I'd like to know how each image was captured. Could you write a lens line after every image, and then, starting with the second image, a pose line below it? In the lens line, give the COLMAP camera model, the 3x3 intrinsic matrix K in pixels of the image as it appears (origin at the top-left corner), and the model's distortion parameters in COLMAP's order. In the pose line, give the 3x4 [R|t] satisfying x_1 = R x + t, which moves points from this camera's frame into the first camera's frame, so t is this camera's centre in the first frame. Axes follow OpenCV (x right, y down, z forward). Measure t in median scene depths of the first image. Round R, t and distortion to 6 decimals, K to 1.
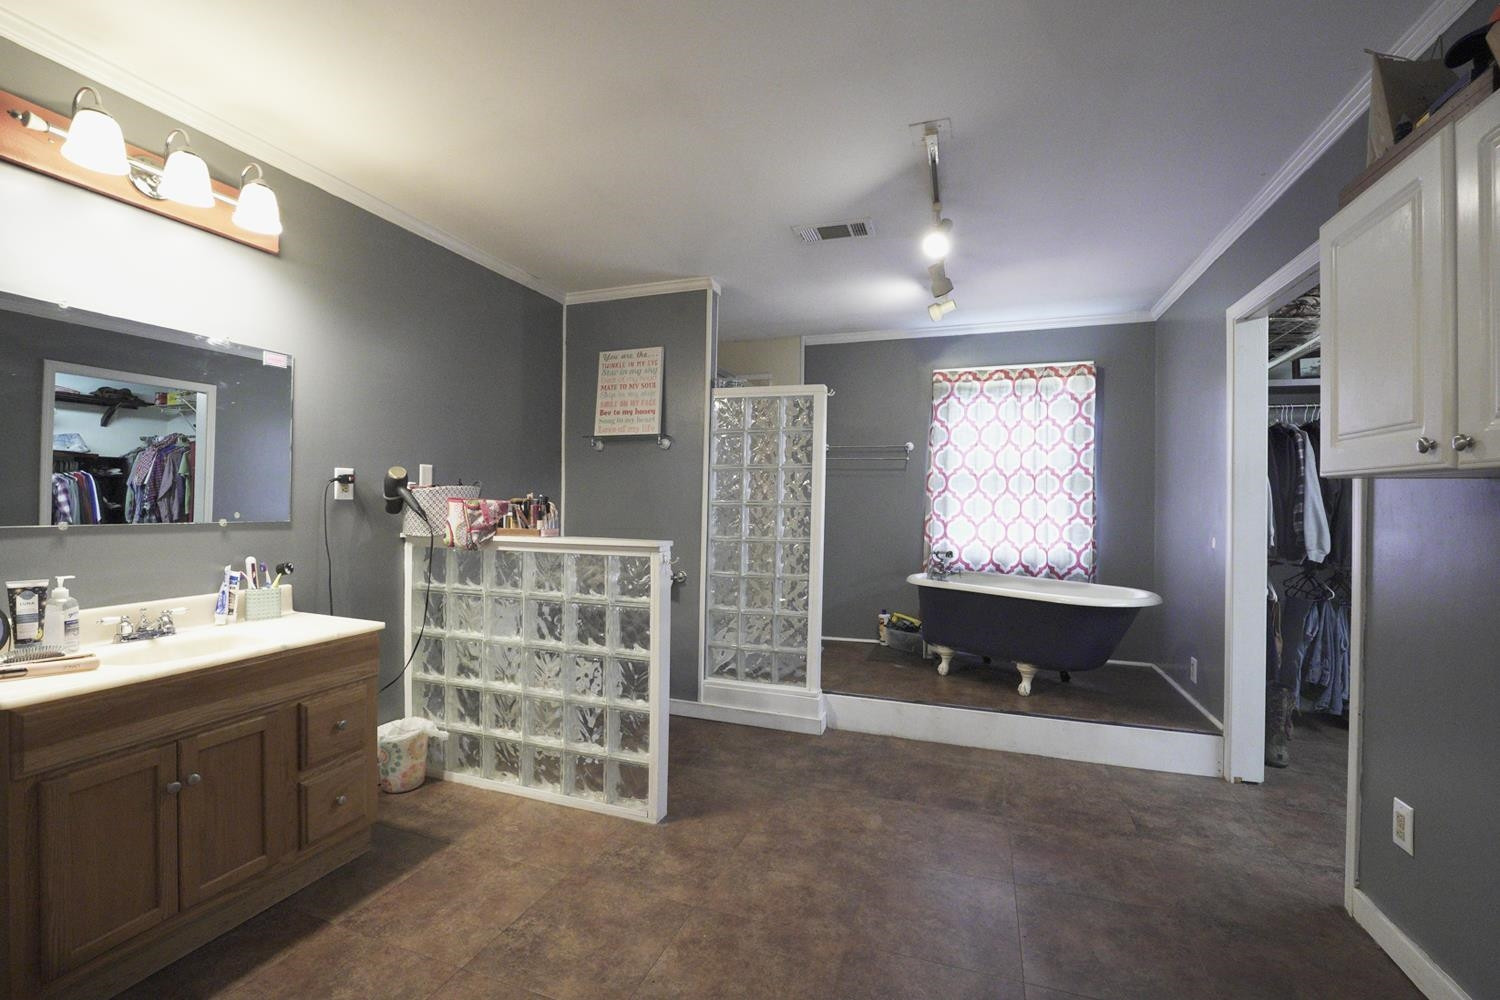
lens RADIAL K [[623.0, 0, 751.4], [0, 623.0, 498.7], [0, 0, 1]] dist [-0.001547, -0.000116]
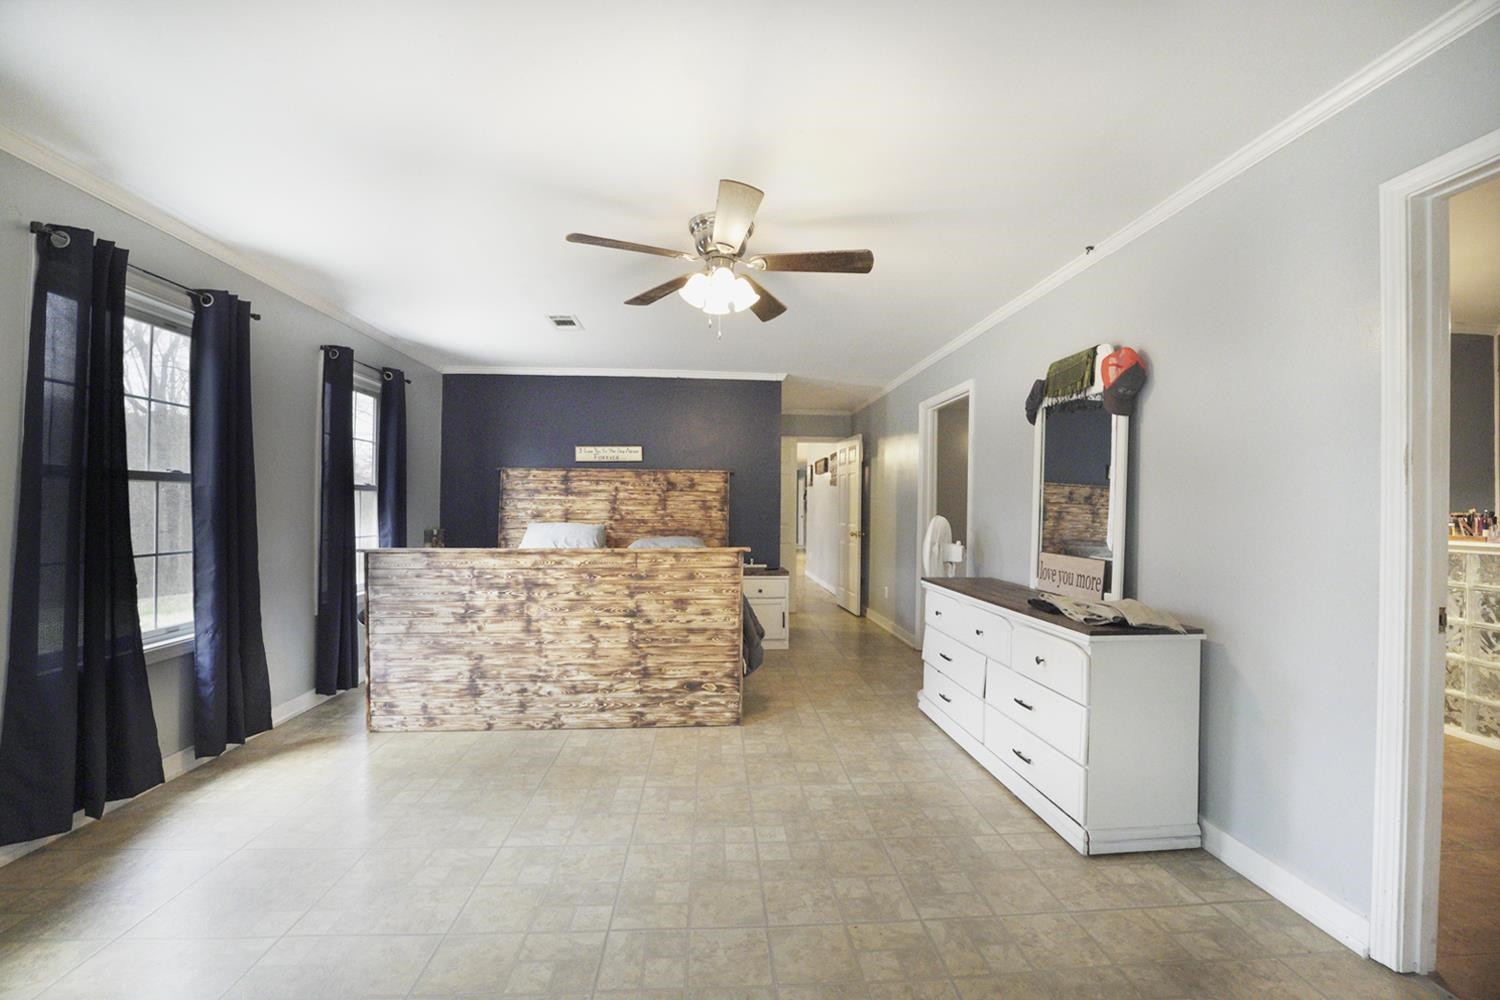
lens RADIAL K [[623.0, 0, 754.0], [0, 623.0, 505.9], [0, 0, 1]] dist [-0.001547, -0.000116]
pose [[0.432284, -0.006501, -0.901714, 0.167507], [-0.000065, 0.999974, -0.007240, -0.005296], [0.901737, 0.003188, 0.432273, -0.924750]]
